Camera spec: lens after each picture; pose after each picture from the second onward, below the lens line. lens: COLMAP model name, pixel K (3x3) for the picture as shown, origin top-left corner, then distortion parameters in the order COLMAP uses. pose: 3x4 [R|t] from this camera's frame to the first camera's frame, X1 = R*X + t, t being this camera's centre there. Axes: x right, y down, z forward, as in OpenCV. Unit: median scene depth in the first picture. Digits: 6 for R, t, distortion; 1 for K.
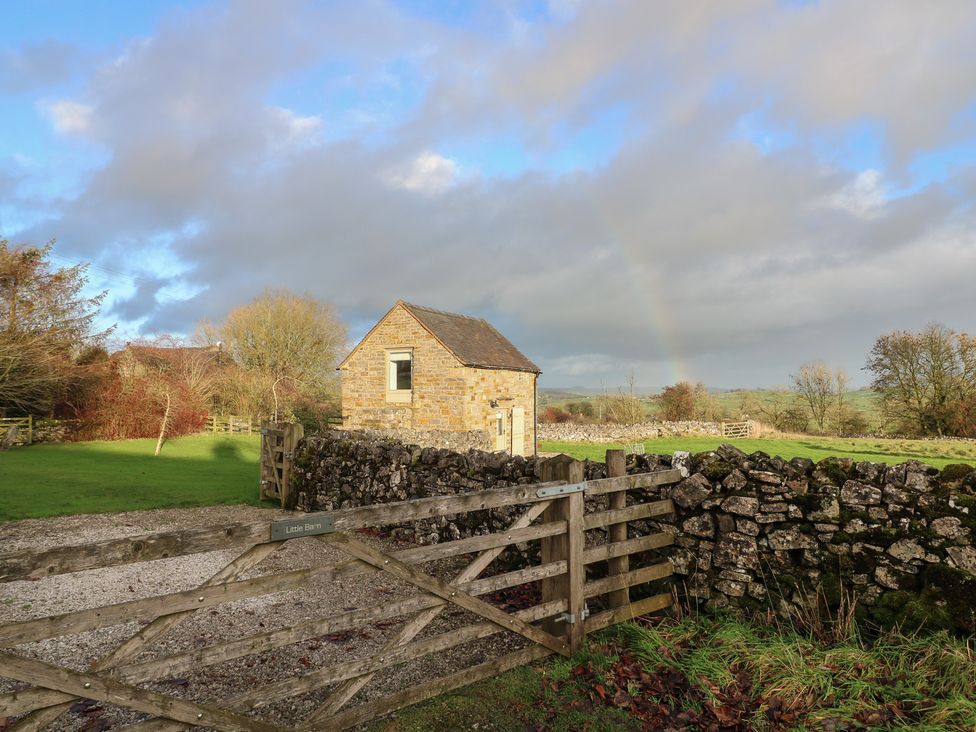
lens RADIAL K [[650.9, 0, 488.2], [0, 650.9, 367.6], [0, 0, 1]] dist [0.007980, 0.001731]
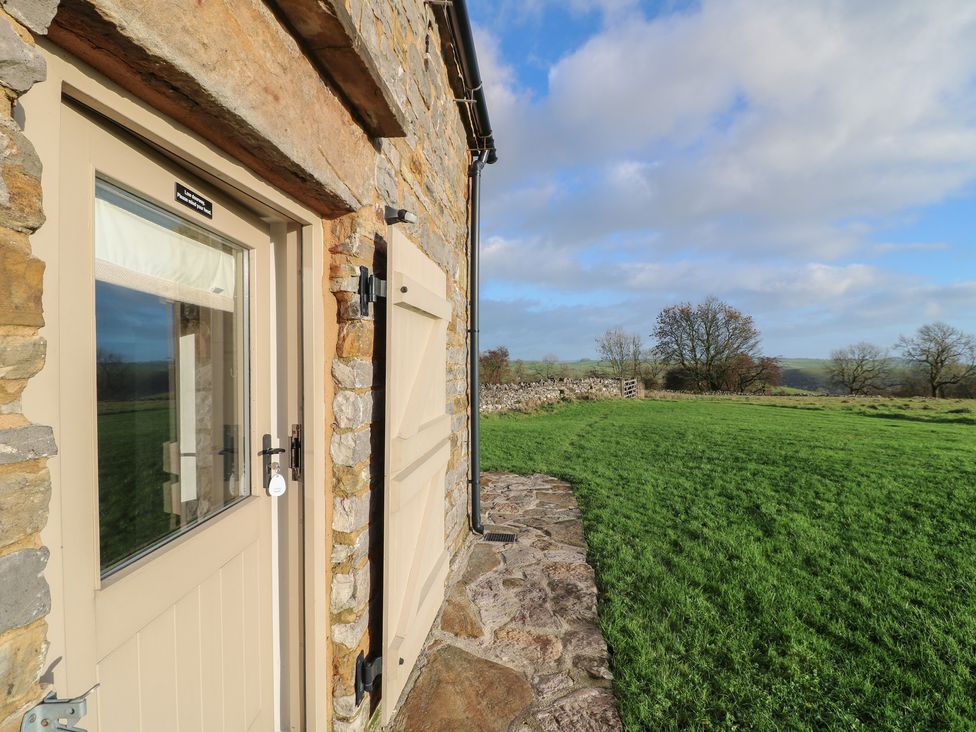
lens RADIAL K [[514.9, 0, 492.7], [0, 514.9, 366.3], [0, 0, 1]] dist [-0.002937, -0.002810]
pose [[0.947667, -0.003637, 0.319240, 0.030621], [-0.011884, 0.998840, 0.046656, 0.091379], [-0.319039, -0.048009, 0.946525, 1.031485]]
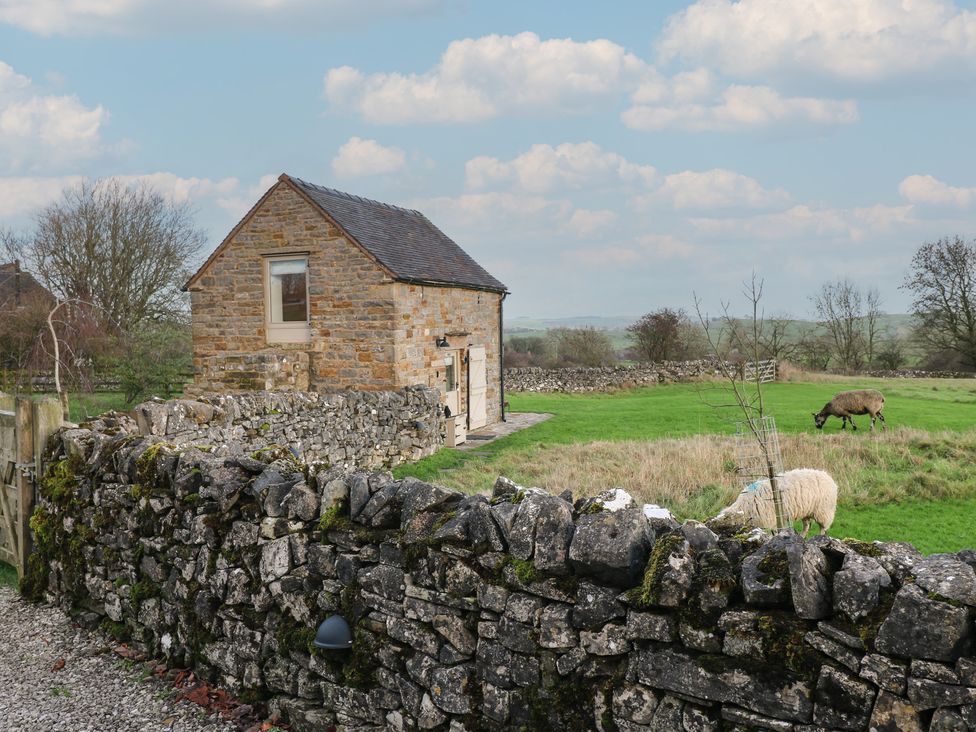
lens RADIAL K [[848.1, 0, 482.0], [0, 848.1, 355.9], [0, 0, 1]] dist [0.017041, 0.005825]
pose [[0.996065, -0.020171, 0.086305, -0.024475], [0.013787, 0.997167, 0.073941, 0.009330], [-0.087552, -0.072460, 0.993521, 0.194046]]
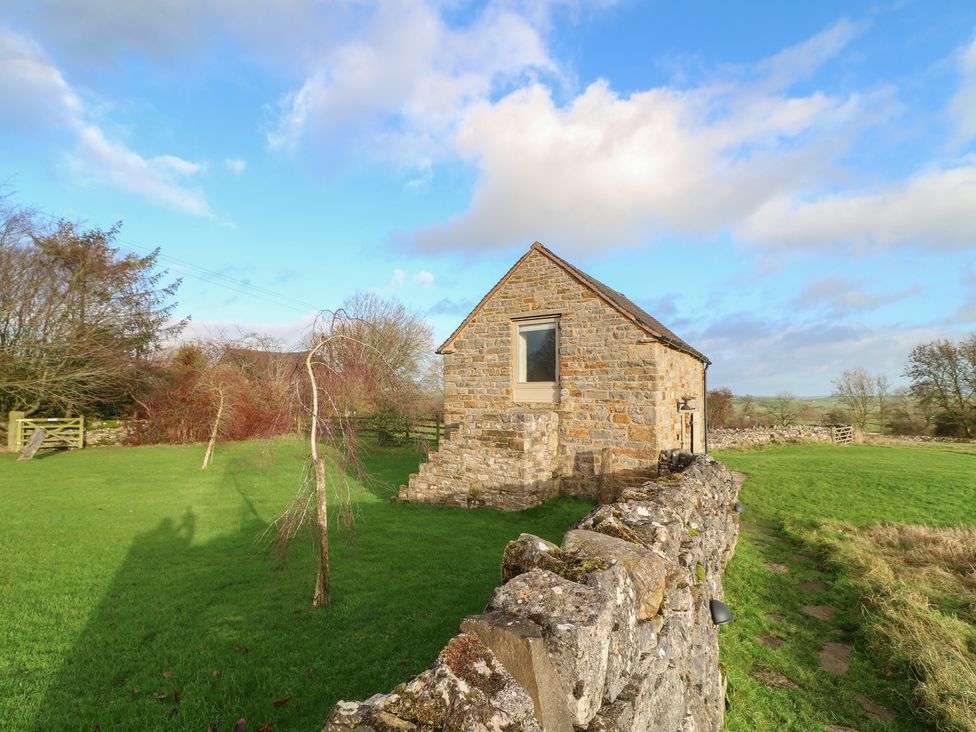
lens RADIAL K [[512.2, 0, 493.1], [0, 512.2, 364.5], [0, 0, 1]] dist [-0.001996, -0.009168]
pose [[0.996478, -0.000986, -0.083852, -0.139484], [-0.001083, 0.999696, -0.024628, 0.029812], [0.083851, 0.024632, 0.996174, 0.512382]]
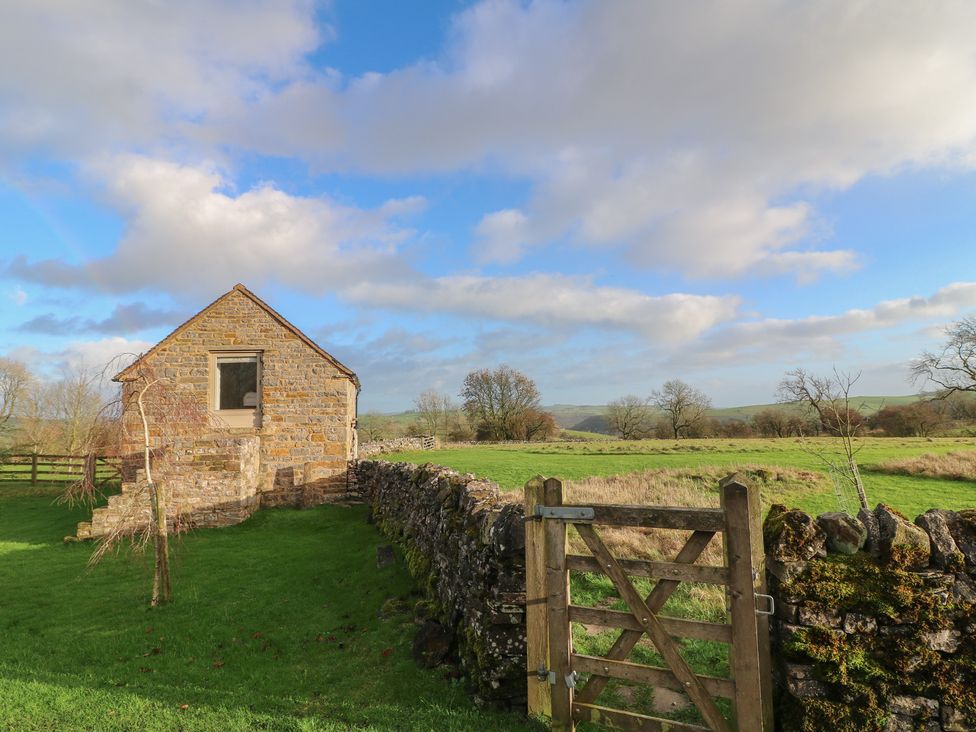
lens RADIAL K [[512.2, 0, 486.3], [0, 512.2, 366.1], [0, 0, 1]] dist [-0.001996, -0.009168]
pose [[0.794257, 0.034302, 0.606614, -0.264674], [0.001721, 0.998274, -0.058702, 0.020413], [-0.607580, 0.047668, 0.792827, 0.406384]]
